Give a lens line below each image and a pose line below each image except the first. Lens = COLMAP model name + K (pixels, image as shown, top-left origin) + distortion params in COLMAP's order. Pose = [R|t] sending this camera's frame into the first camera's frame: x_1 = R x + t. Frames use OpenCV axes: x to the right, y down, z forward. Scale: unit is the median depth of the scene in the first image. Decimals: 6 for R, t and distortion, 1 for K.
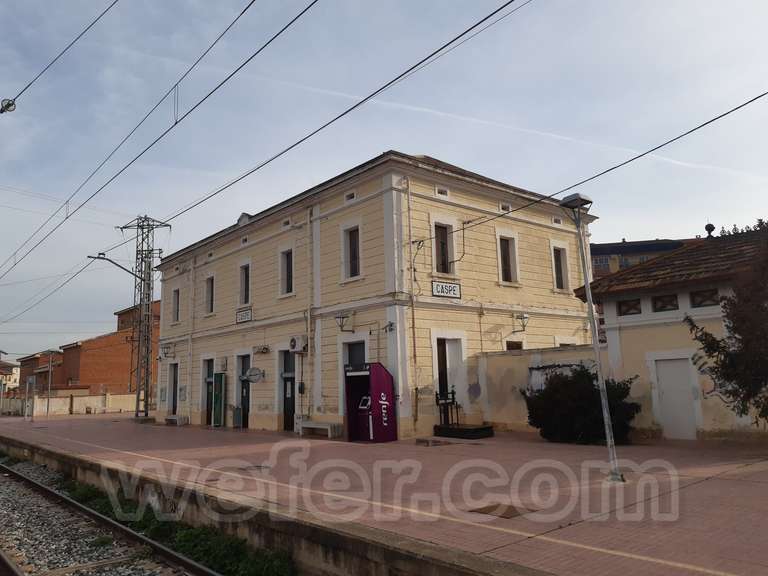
lens RADIAL K [[599.6, 0, 384.4], [0, 599.6, 281.8], [0, 0, 1]] dist [0.064775, -0.098502]
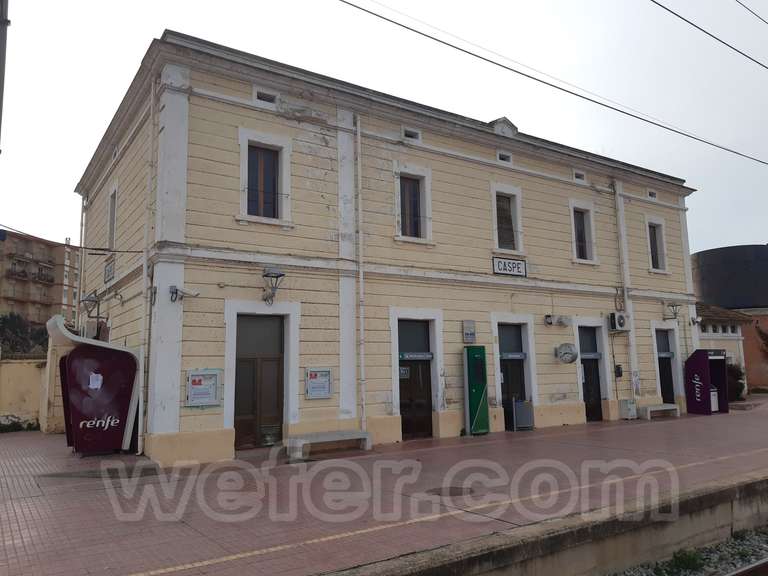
lens RADIAL K [[599.6, 0, 379.5], [0, 599.6, 290.2], [0, 0, 1]] dist [0.064775, -0.098502]
pose [[0.105950, 0.168203, 0.980042, -0.996822], [-0.141269, 0.978139, -0.152604, 0.227292], [-0.984285, -0.122282, 0.127396, 1.151475]]
